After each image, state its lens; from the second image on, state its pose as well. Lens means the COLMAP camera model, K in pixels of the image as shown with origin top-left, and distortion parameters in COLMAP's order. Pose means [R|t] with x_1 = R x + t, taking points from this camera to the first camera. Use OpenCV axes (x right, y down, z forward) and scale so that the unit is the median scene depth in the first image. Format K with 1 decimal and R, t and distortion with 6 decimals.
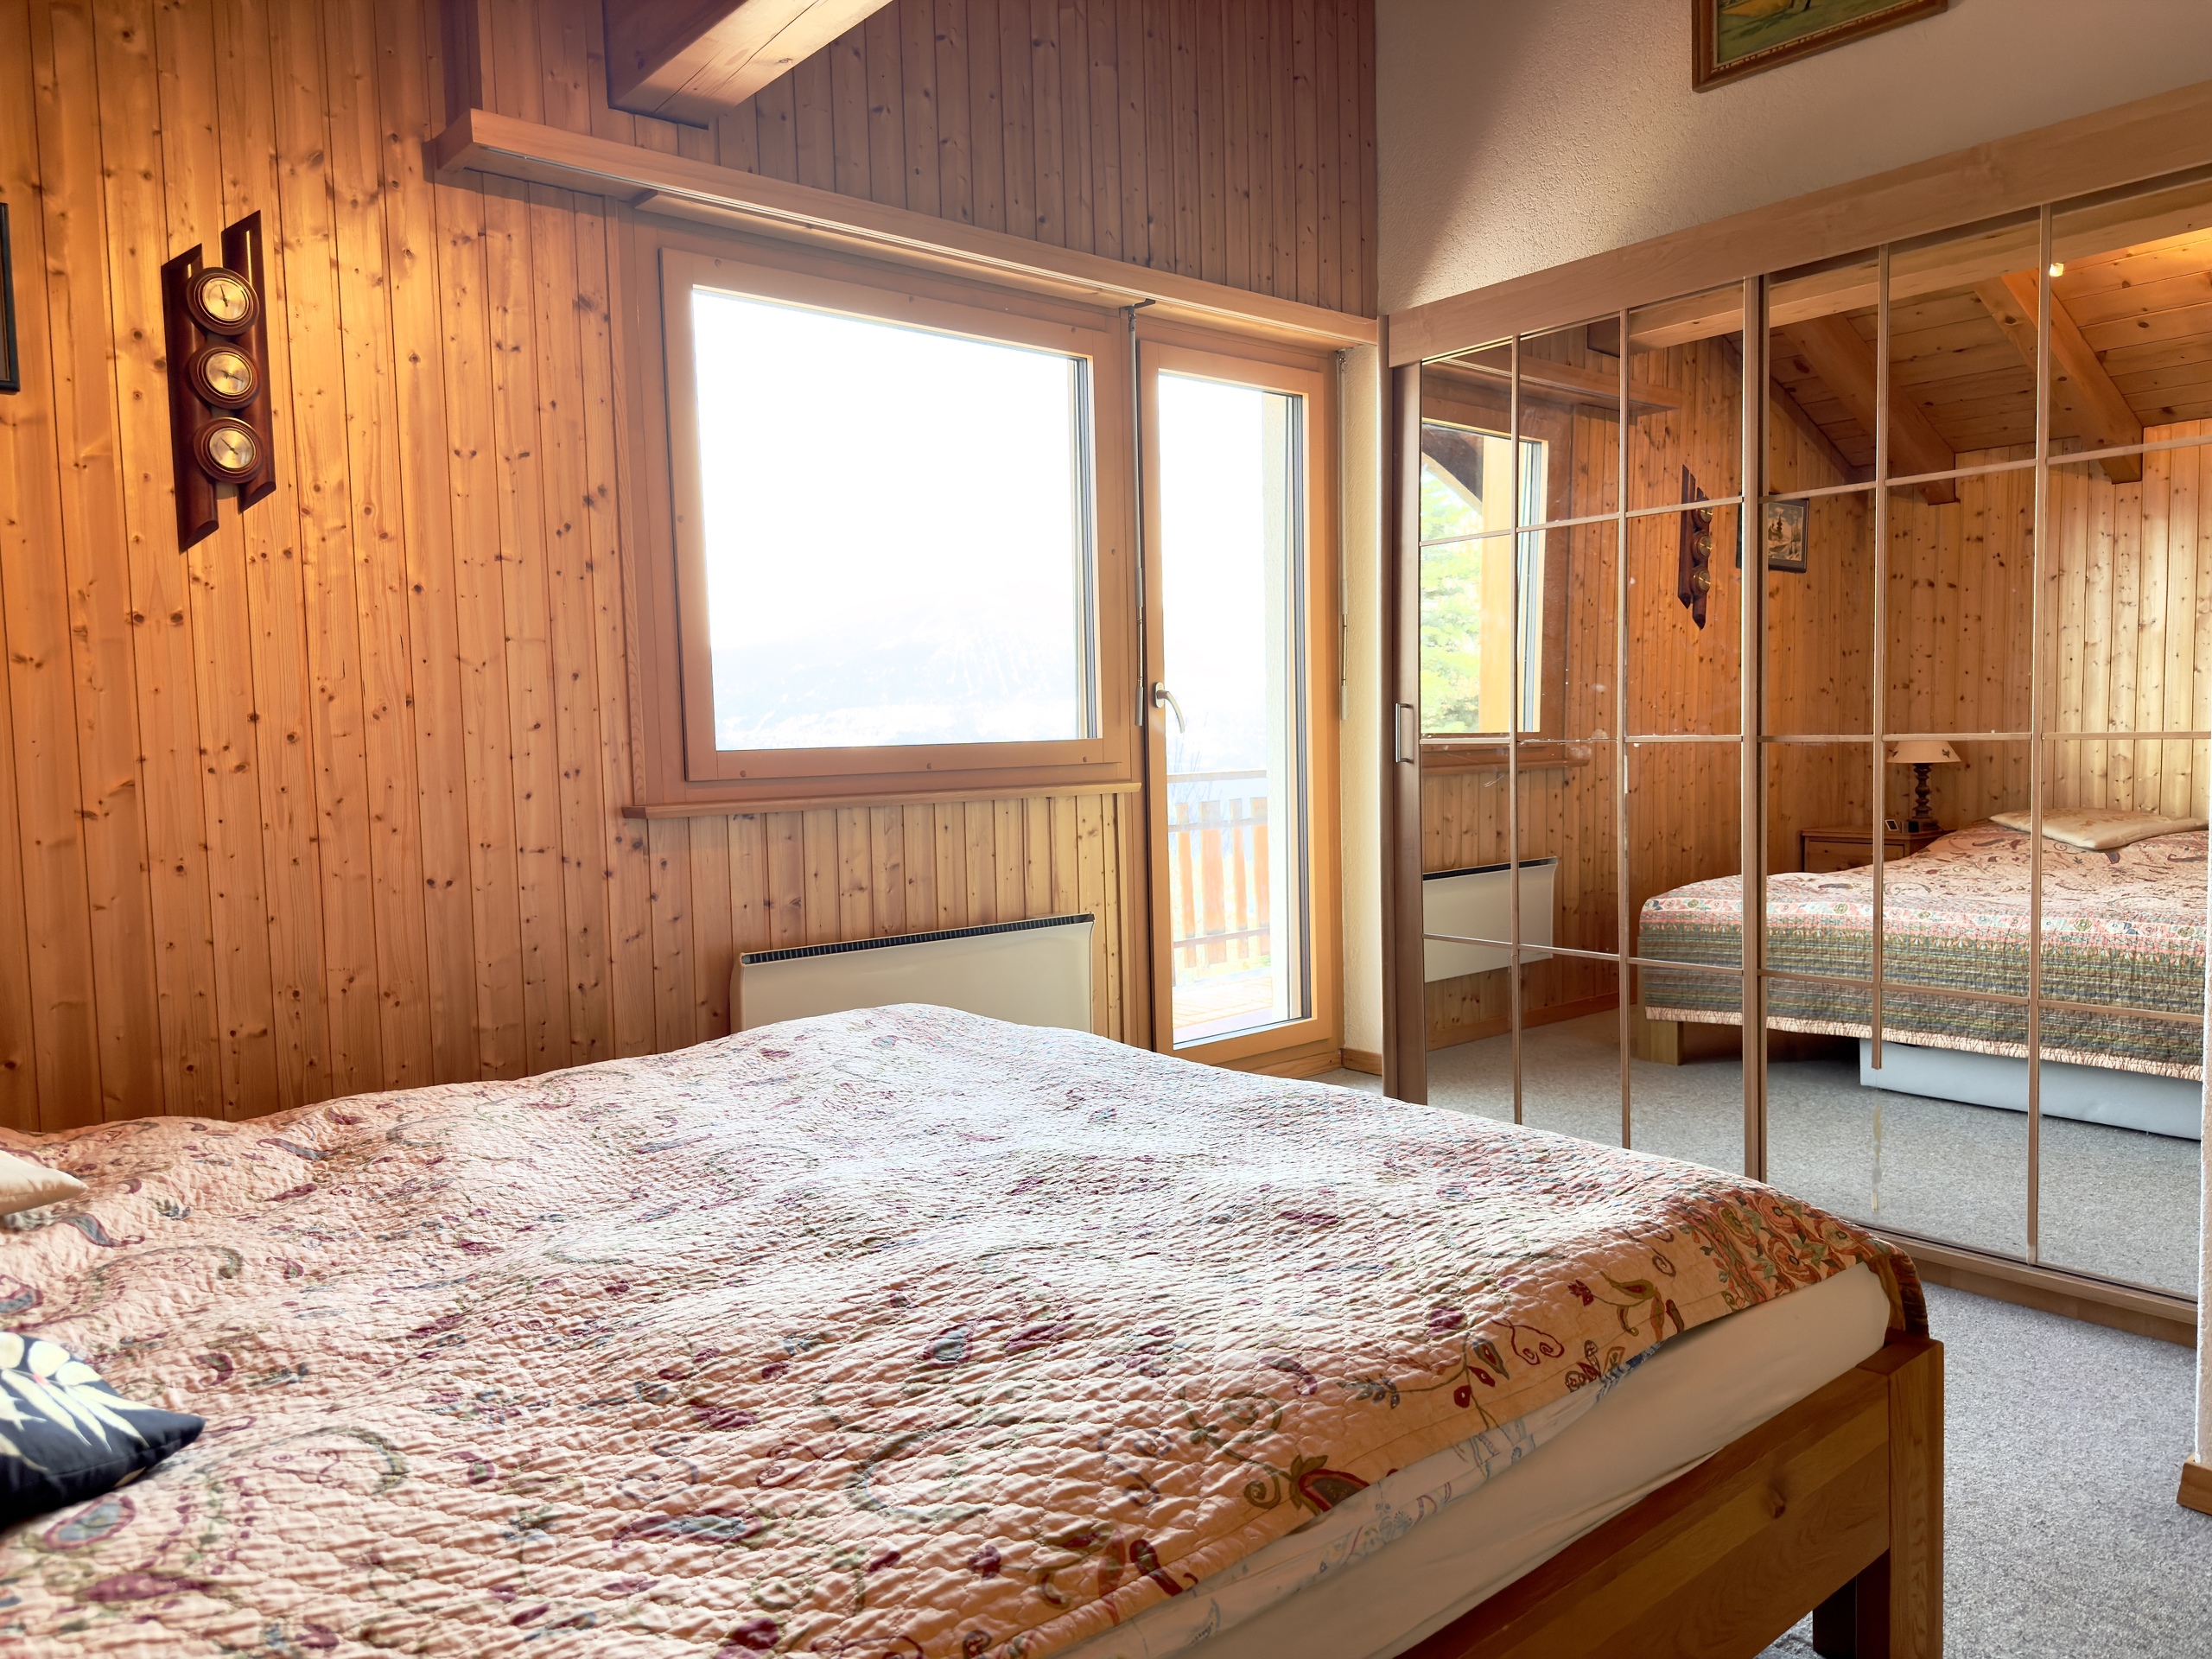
lens RADIAL K [[1568.5, 0, 1110.5], [0, 1568.5, 825.1], [0, 0, 1]] dist [0.009033, -0.022381]
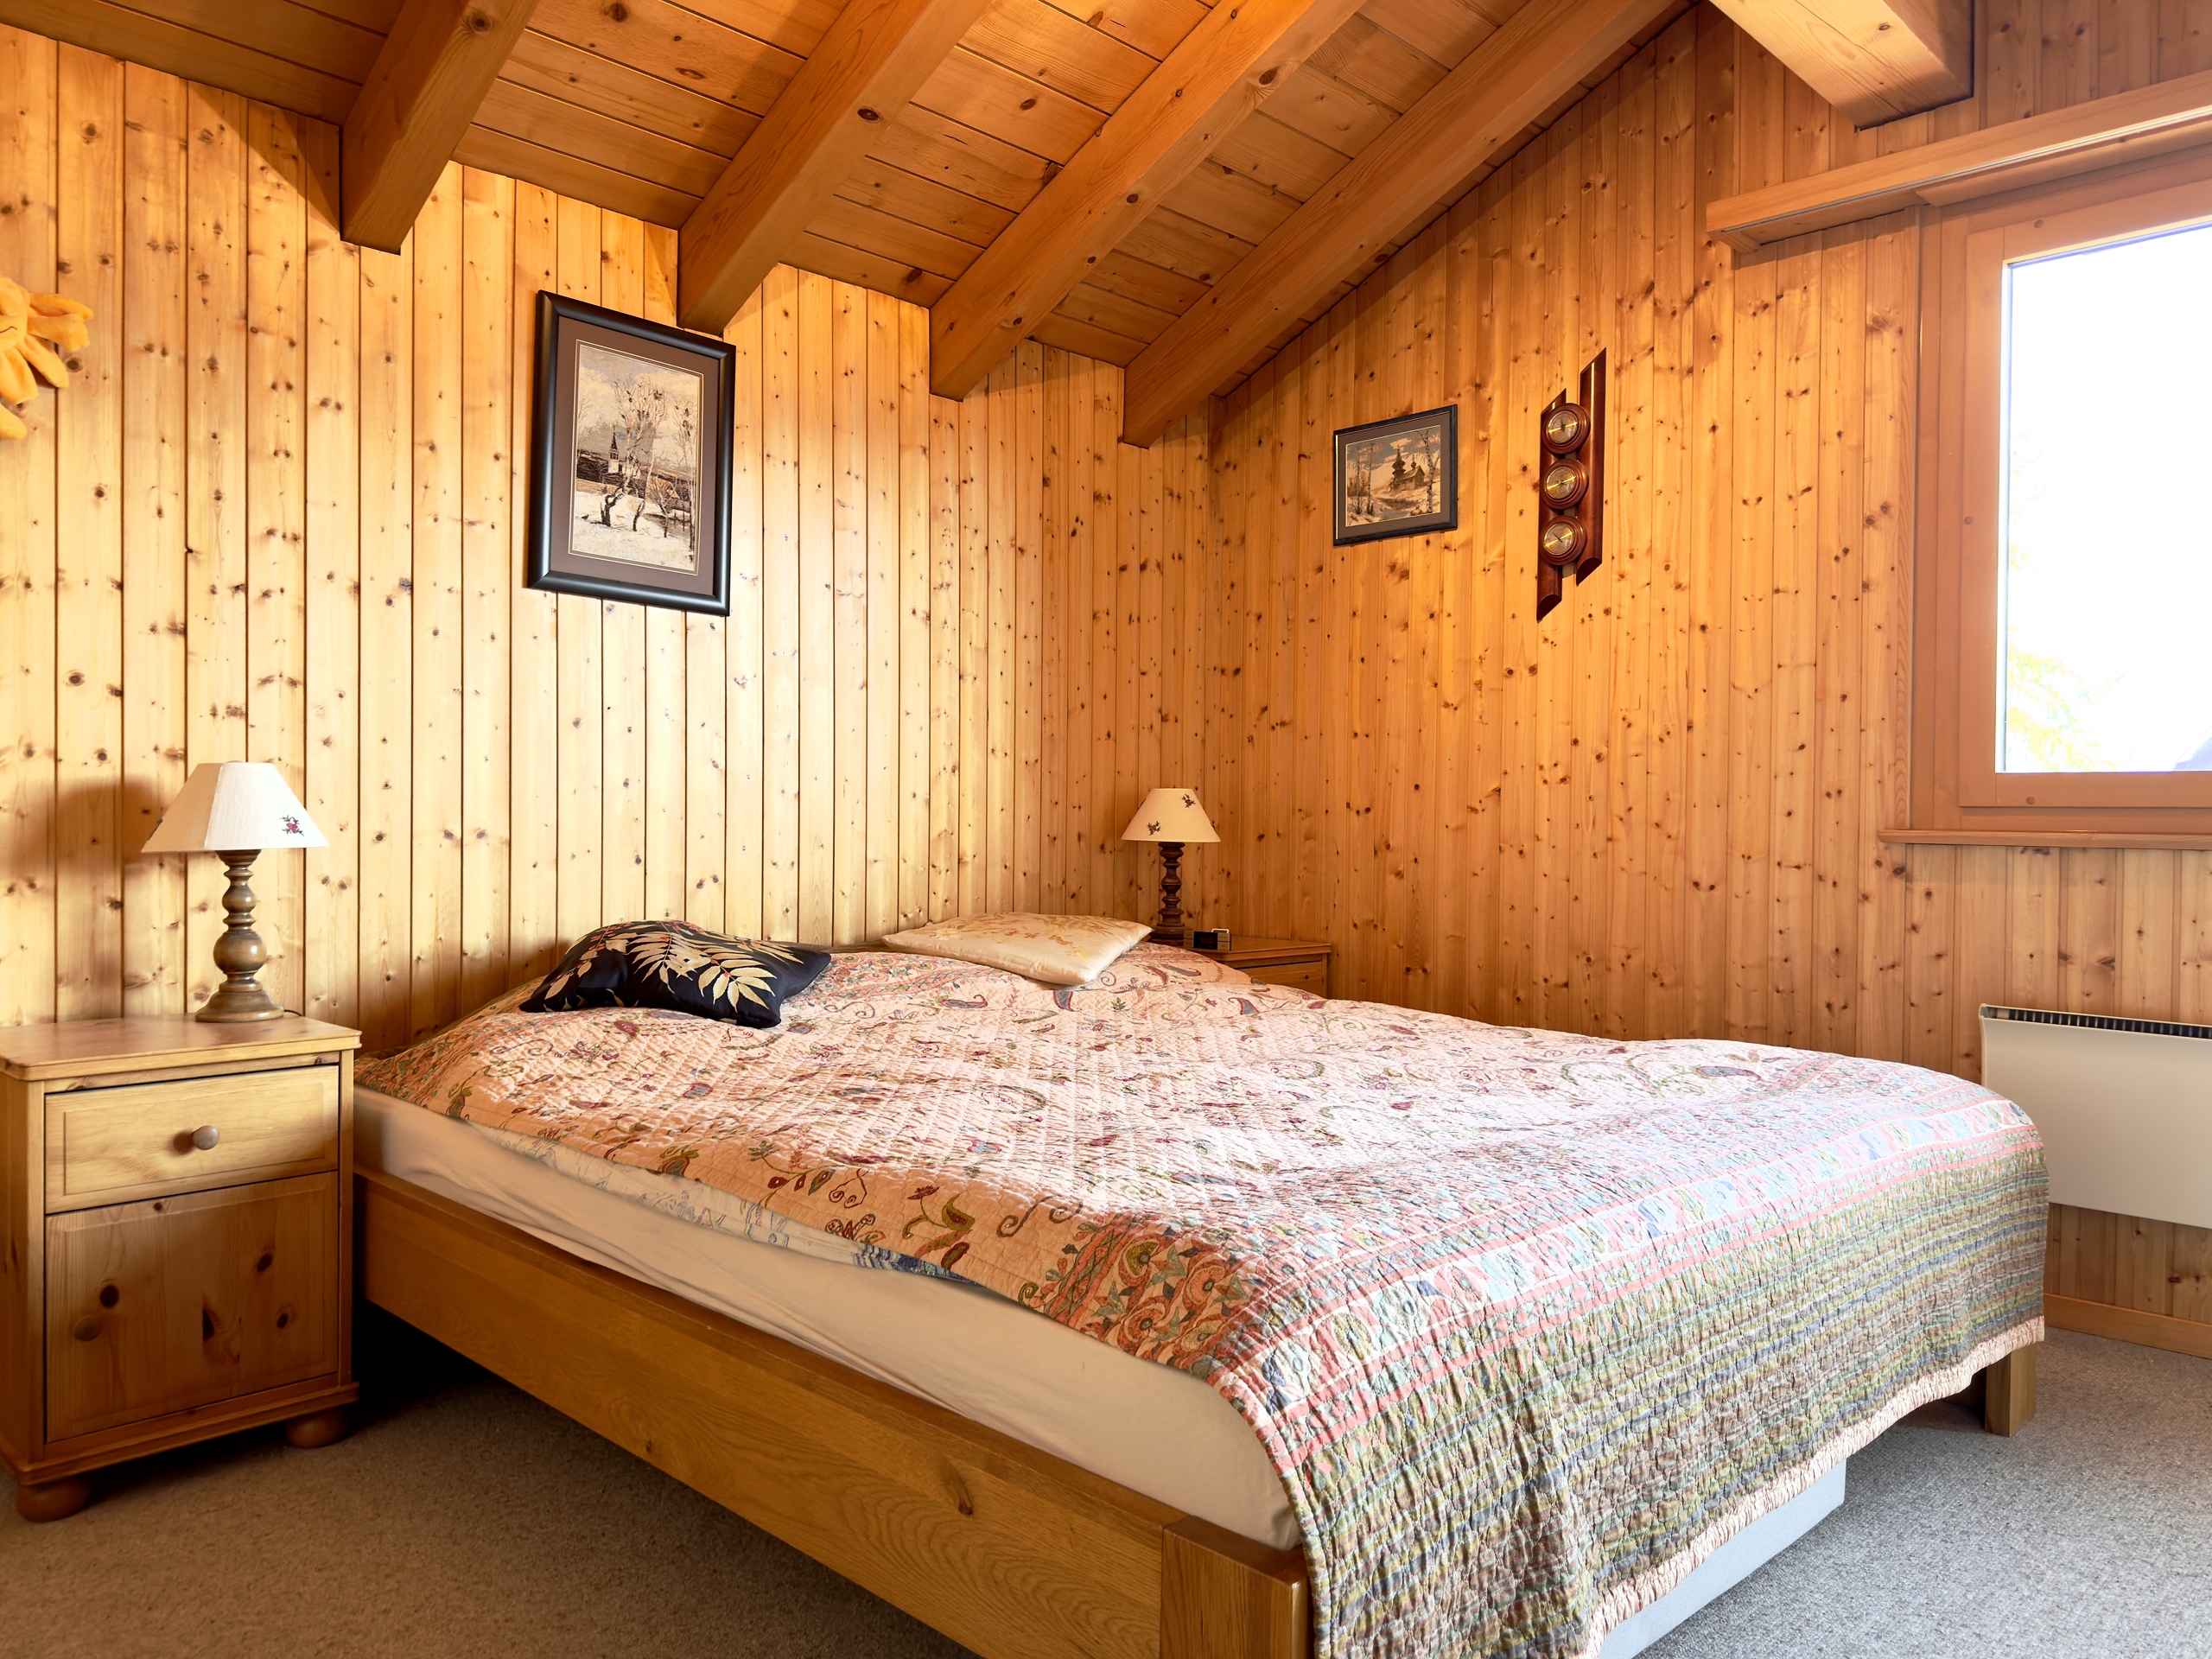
lens RADIAL K [[1568.5, 0, 1112.6], [0, 1568.5, 833.0], [0, 0, 1]] dist [0.009033, -0.022381]
pose [[0.078896, 0.034642, -0.996281, 0.685307], [-0.078208, 0.996531, 0.028457, -0.000130], [0.993810, 0.075672, 0.081331, 0.495252]]
